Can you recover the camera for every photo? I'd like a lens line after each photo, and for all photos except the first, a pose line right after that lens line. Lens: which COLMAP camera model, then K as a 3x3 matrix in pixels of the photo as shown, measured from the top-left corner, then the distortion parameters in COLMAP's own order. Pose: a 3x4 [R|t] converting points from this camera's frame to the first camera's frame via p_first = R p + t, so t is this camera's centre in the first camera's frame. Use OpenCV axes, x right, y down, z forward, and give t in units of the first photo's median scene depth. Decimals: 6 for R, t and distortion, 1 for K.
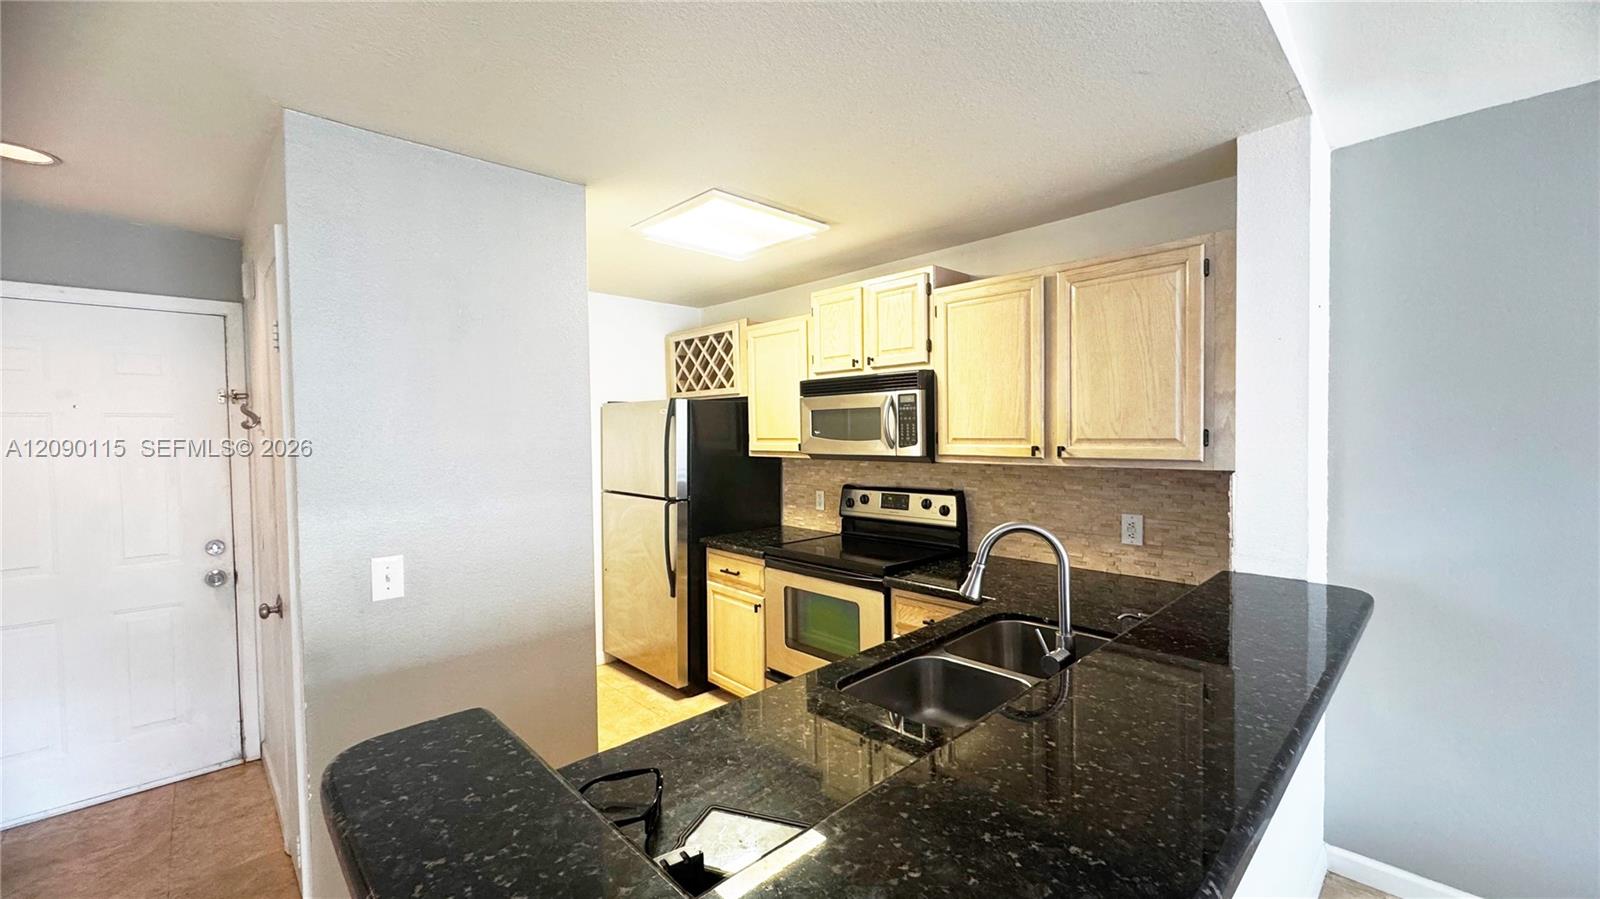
lens RADIAL K [[637.5, 0, 800.0], [0, 637.5, 449.5], [0, 0, 1]] dist [-0.000581, -0.000128]
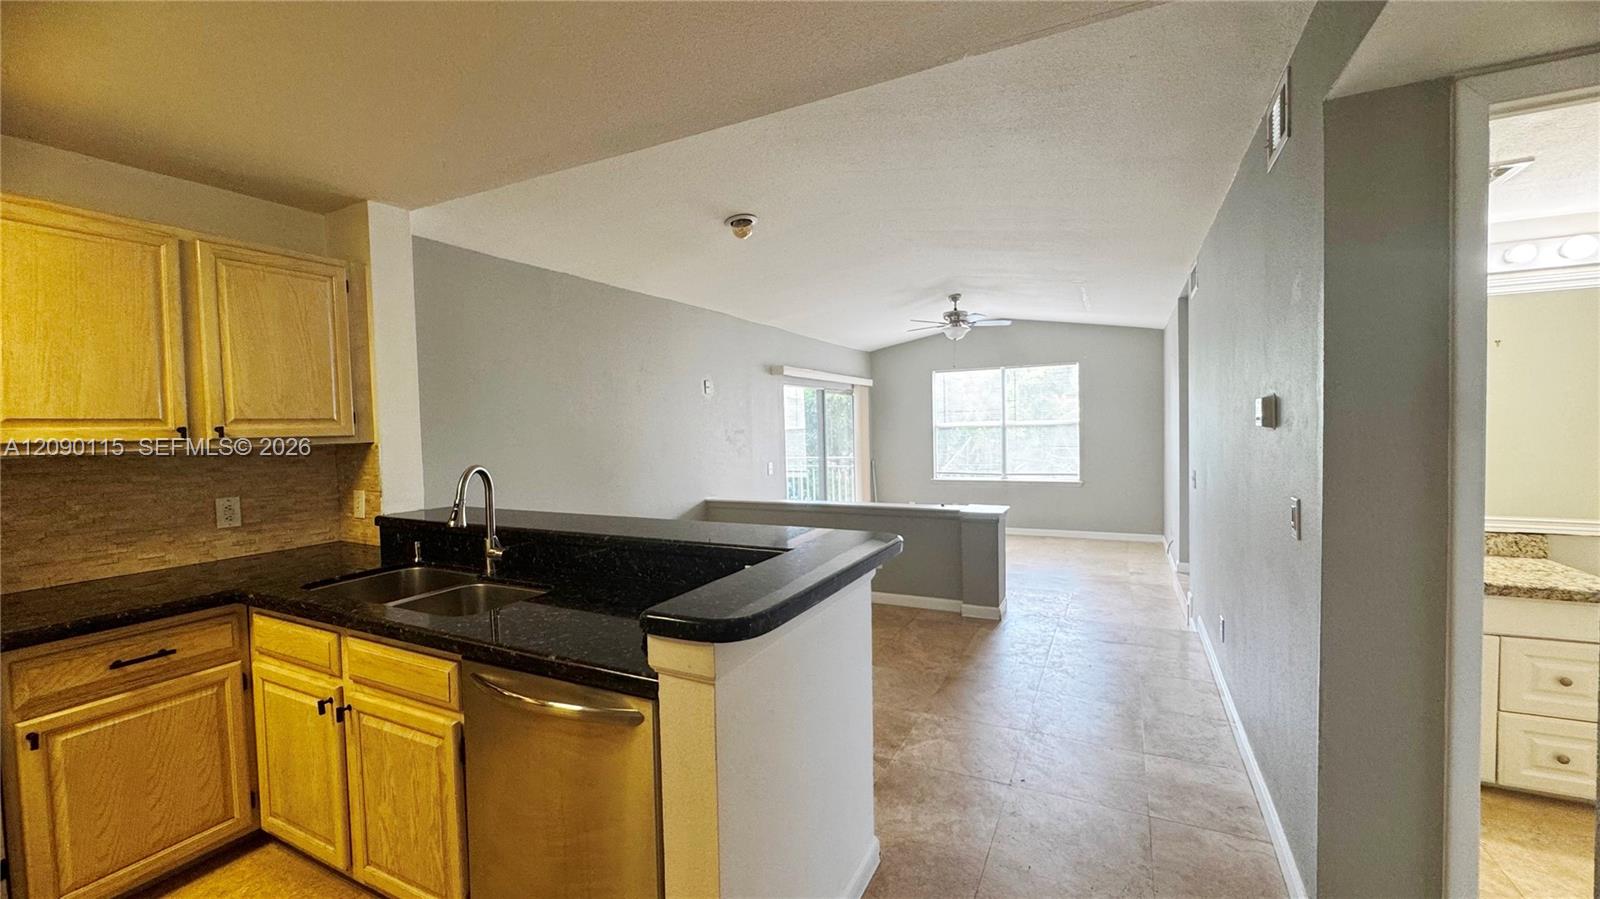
lens RADIAL K [[637.5, 0, 800.0], [0, 637.5, 449.5], [0, 0, 1]] dist [-0.000581, -0.000128]
pose [[-0.326487, -0.017154, 0.945046, -0.650570], [0.057802, 0.997602, 0.038077, 0.036020], [-0.943433, 0.067057, -0.324713, 0.420756]]
